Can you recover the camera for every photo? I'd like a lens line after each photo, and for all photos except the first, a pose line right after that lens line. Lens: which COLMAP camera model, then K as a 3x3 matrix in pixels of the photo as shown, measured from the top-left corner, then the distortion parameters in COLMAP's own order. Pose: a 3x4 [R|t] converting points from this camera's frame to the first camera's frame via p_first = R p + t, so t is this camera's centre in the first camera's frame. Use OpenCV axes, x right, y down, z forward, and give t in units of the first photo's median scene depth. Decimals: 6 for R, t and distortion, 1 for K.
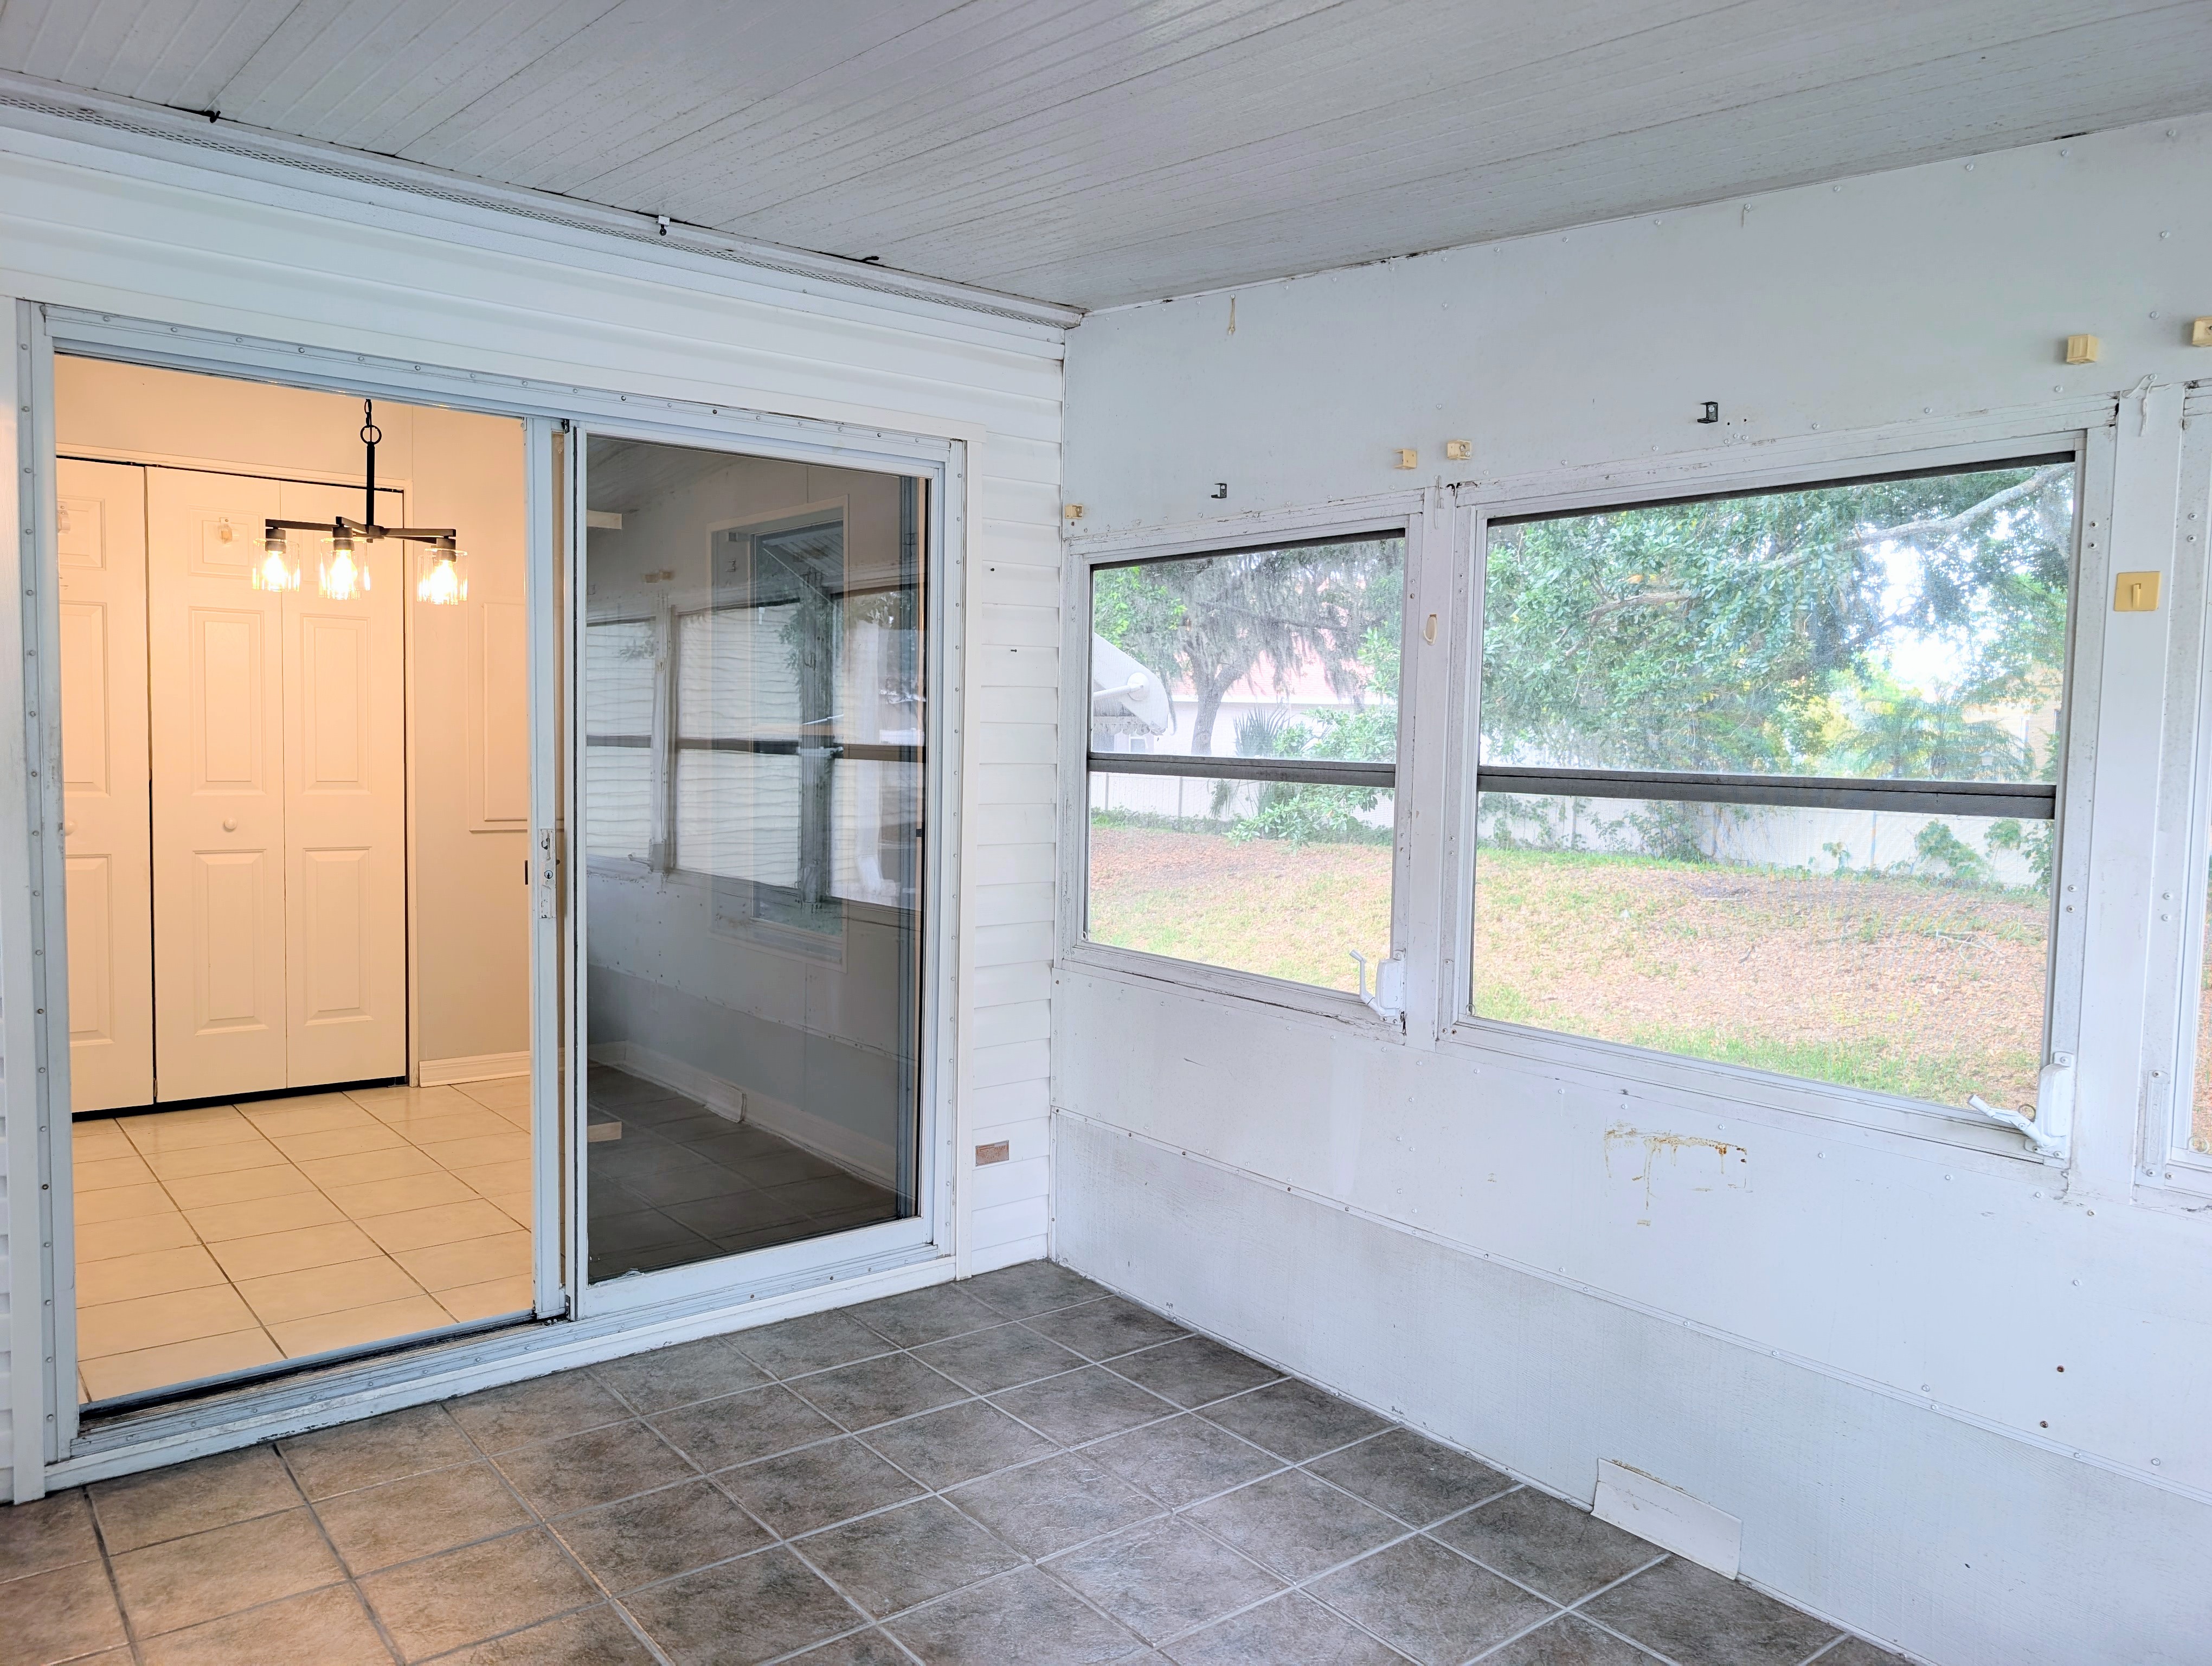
lens RADIAL K [[1601.4, 0, 1082.6], [0, 1601.4, 835.2], [0, 0, 1]] dist [0.027621, -0.029647]
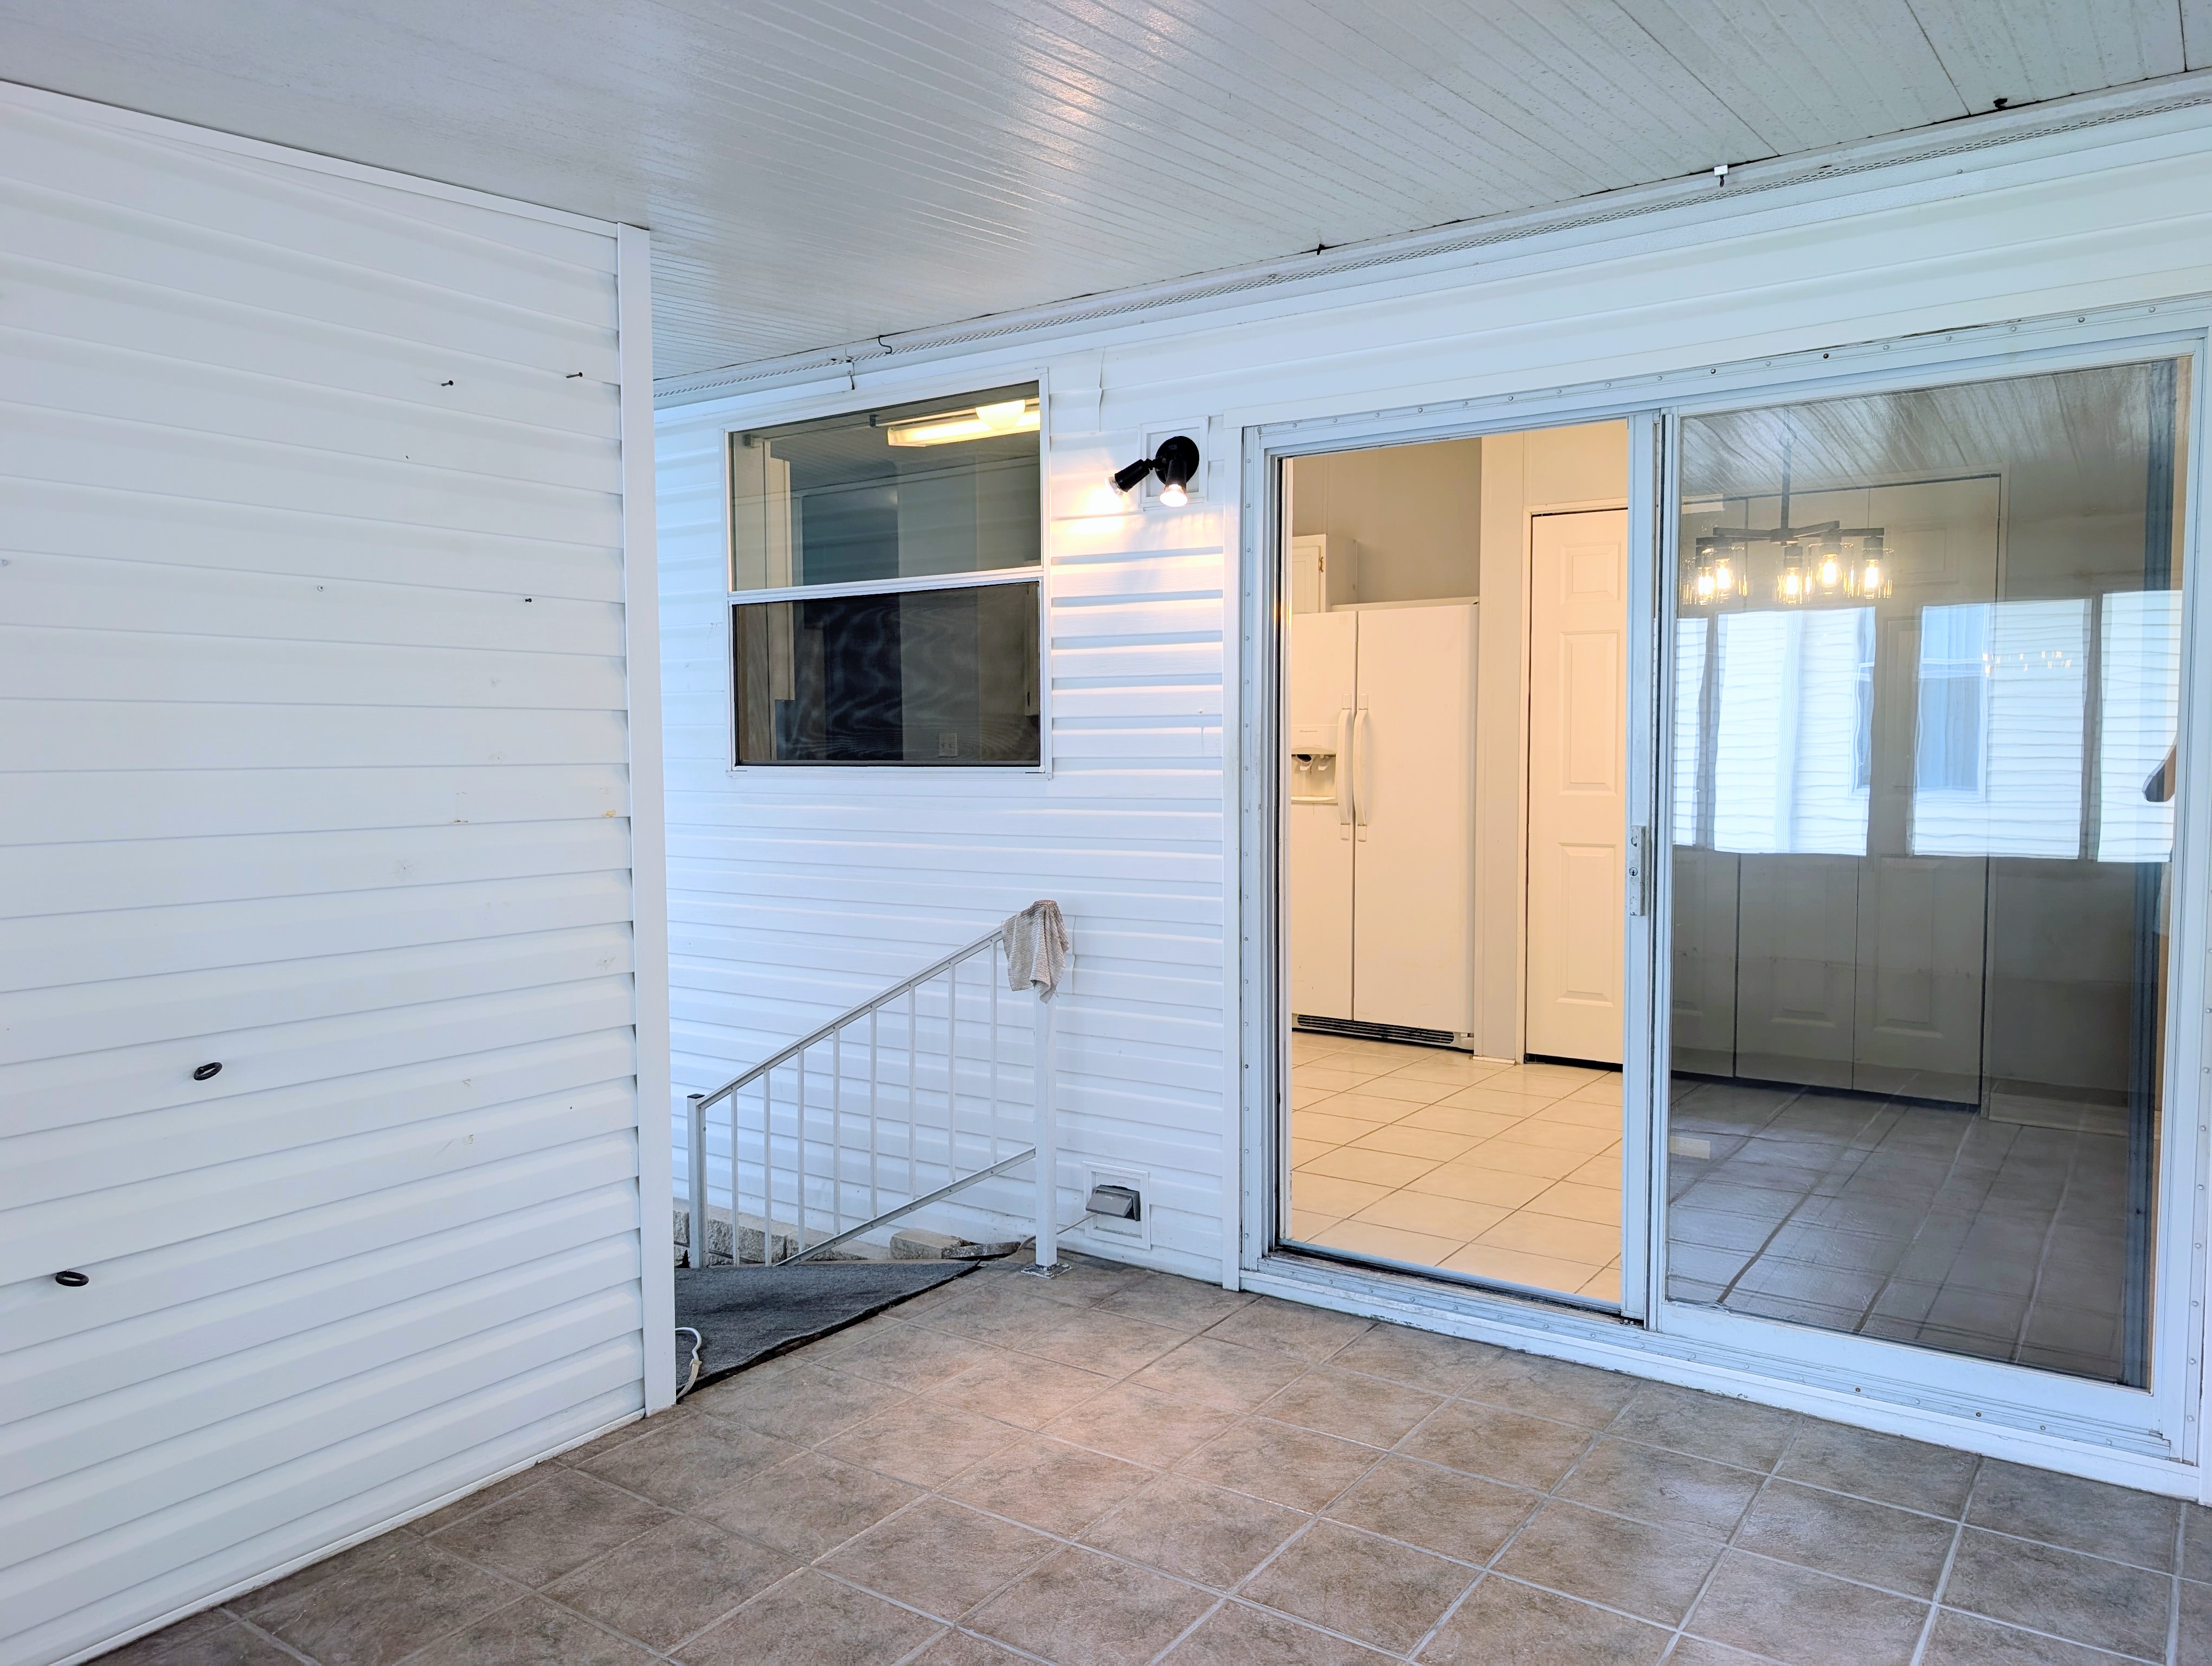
lens RADIAL K [[1601.4, 0, 1101.3], [0, 1601.4, 832.8], [0, 0, 1]] dist [0.027621, -0.029647]
pose [[0.293079, 0.035799, -0.955418, 0.552187], [-0.048371, 0.998574, 0.022578, -0.005926], [0.954864, 0.039597, 0.294392, 0.416816]]
